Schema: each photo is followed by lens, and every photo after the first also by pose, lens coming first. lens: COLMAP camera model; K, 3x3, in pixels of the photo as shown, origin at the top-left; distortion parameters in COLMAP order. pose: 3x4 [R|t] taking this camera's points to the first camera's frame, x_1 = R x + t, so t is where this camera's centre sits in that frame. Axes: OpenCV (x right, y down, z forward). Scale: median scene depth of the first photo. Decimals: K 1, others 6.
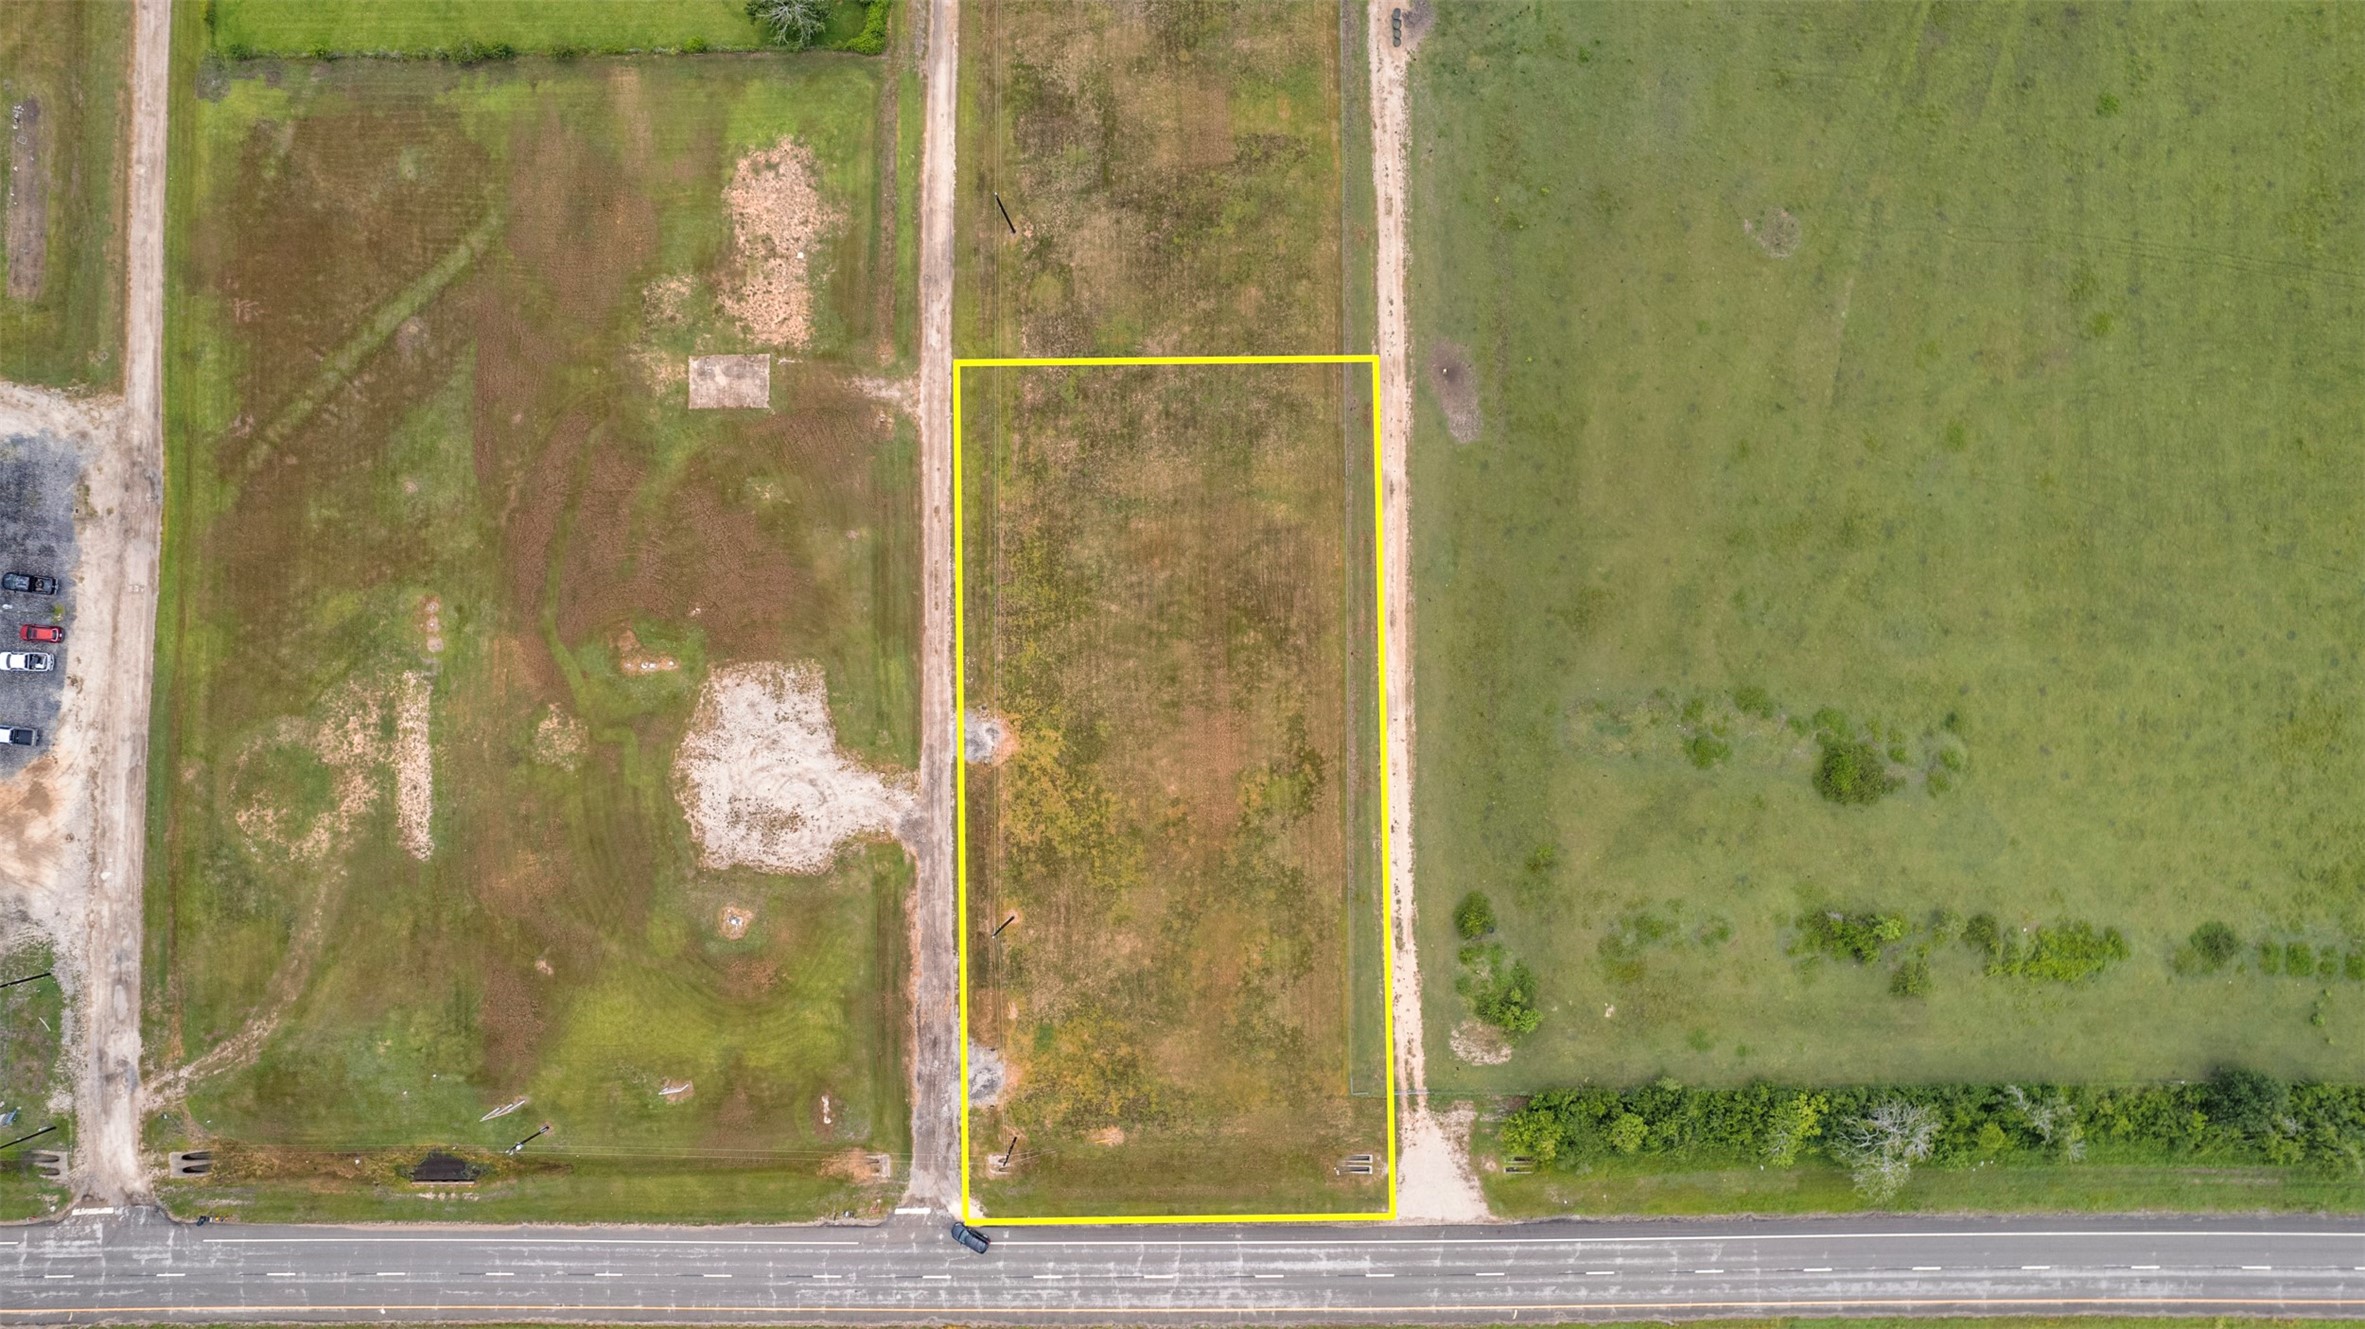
lens RADIAL K [[1513.4, 0, 1179.4], [0, 1513.4, 658.3], [0, 0, 1]] dist [-0.065666, 0.054255]
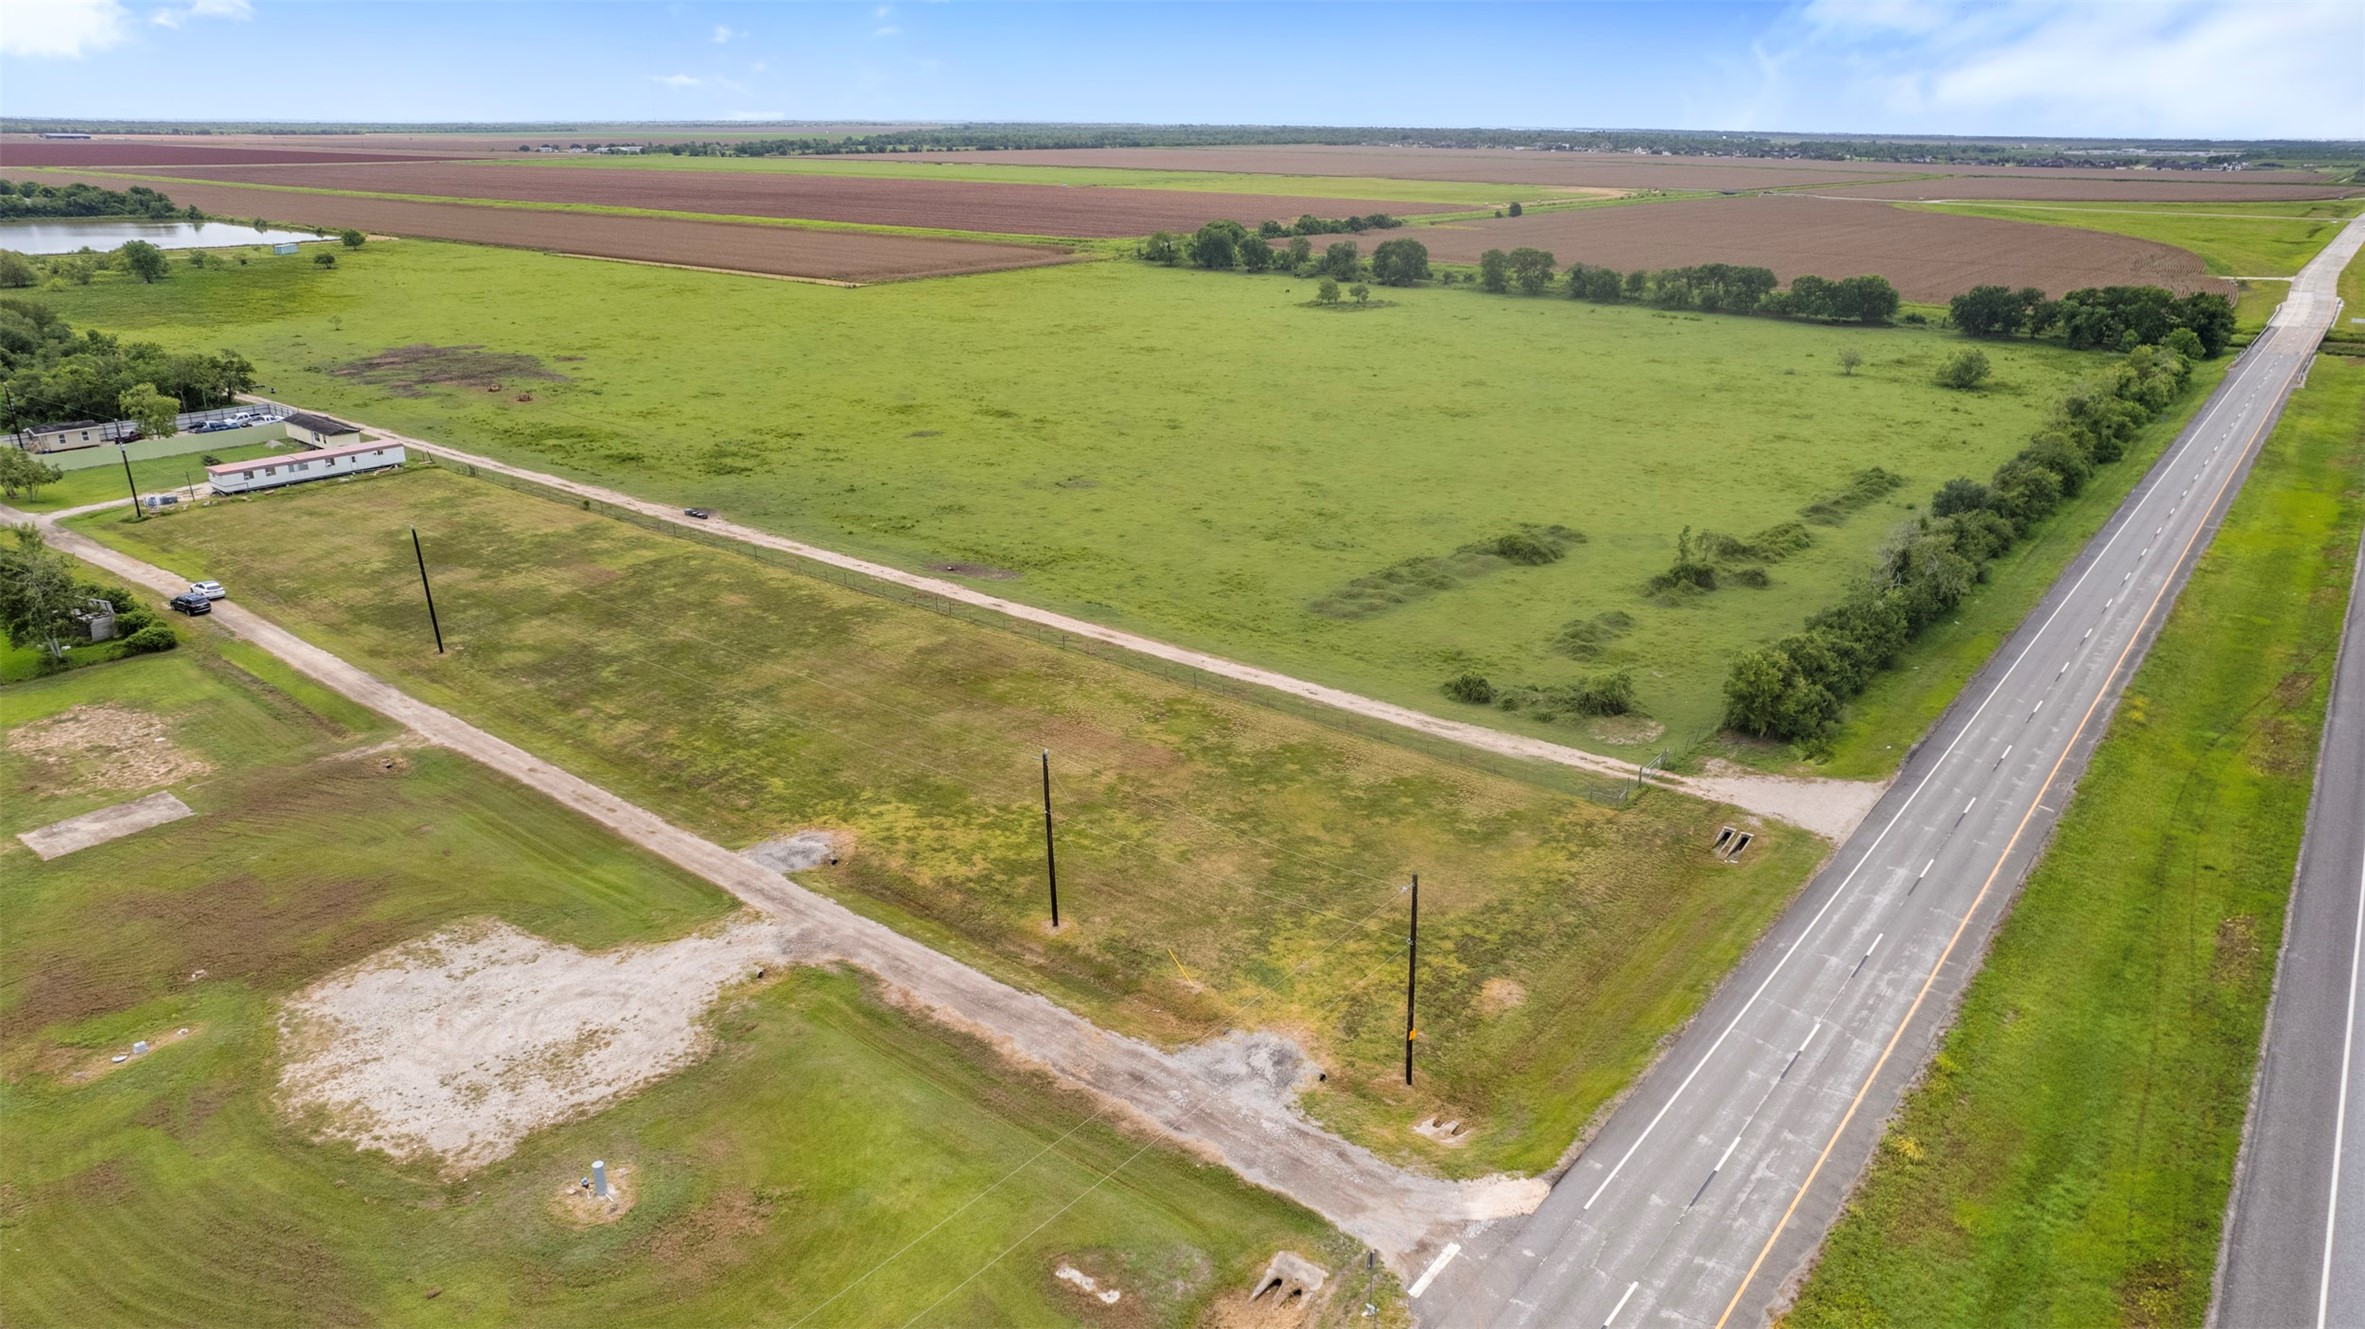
lens RADIAL K [[1513.4, 0, 1179.4], [0, 1513.4, 658.3], [0, 0, 1]] dist [-0.065666, 0.054255]
pose [[0.627891, -0.262031, 0.732866, -0.455615], [0.777871, 0.242601, -0.579708, 0.498490], [-0.025893, 0.934069, 0.356154, 0.713382]]
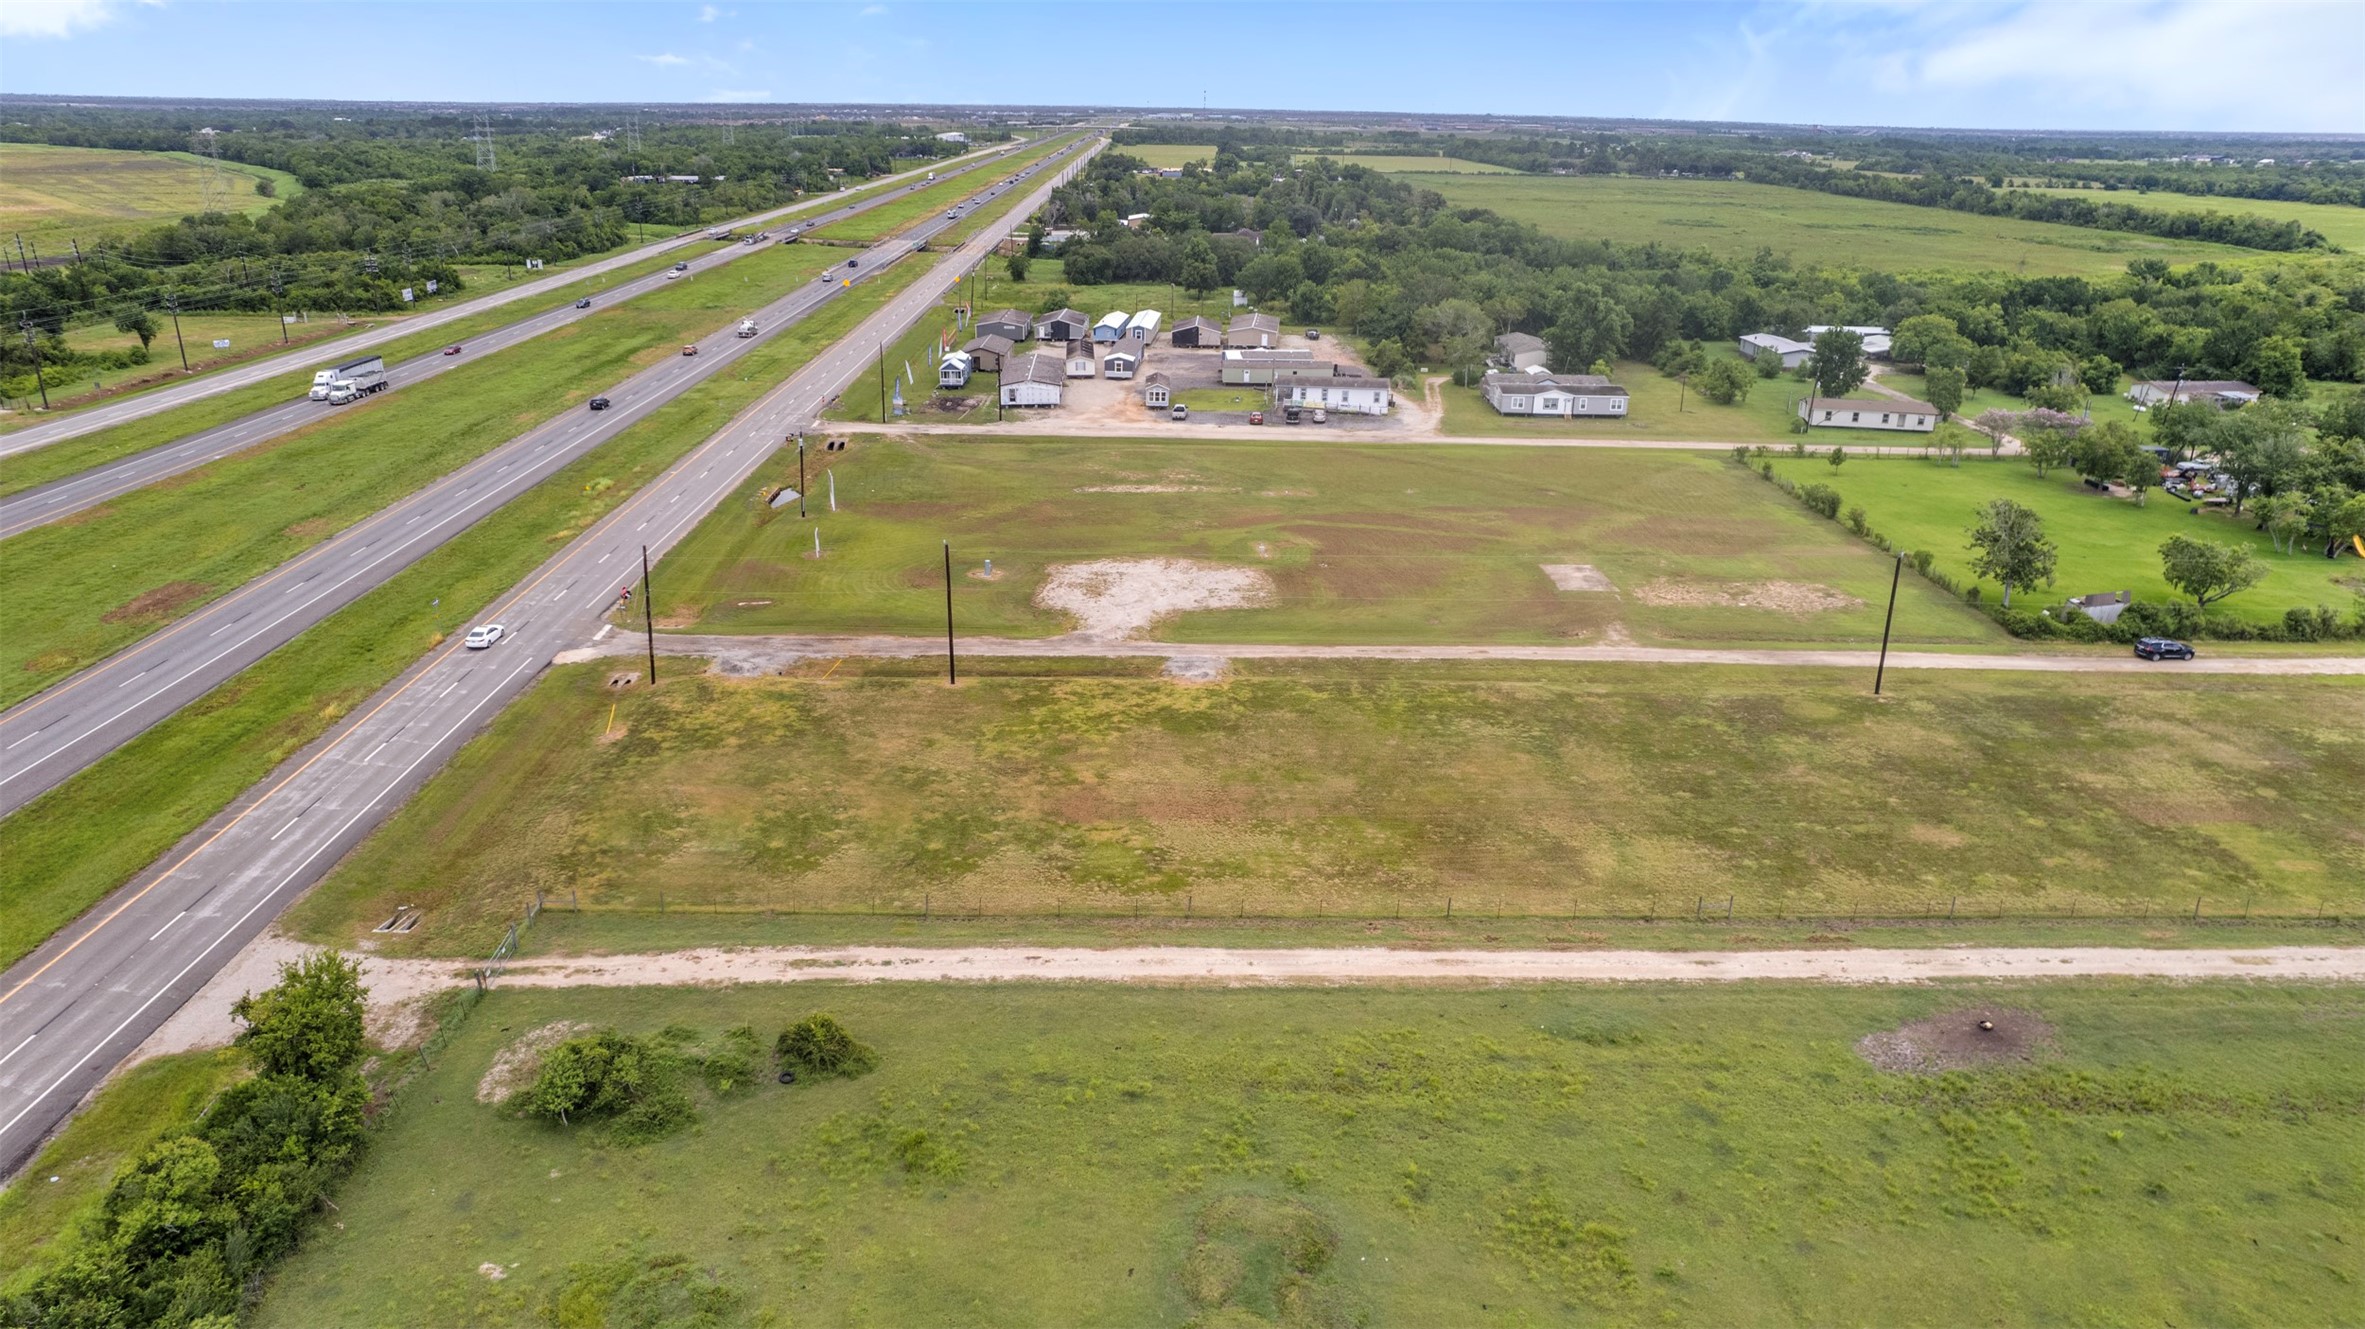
lens RADIAL K [[1513.4, 0, 1179.4], [0, 1513.4, 658.3], [0, 0, 1]] dist [-0.065666, 0.054255]
pose [[0.012867, 0.344798, -0.938589, 0.578566], [-0.999882, 0.012308, -0.009186, 0.067780], [0.008385, 0.938596, 0.344916, 0.733578]]
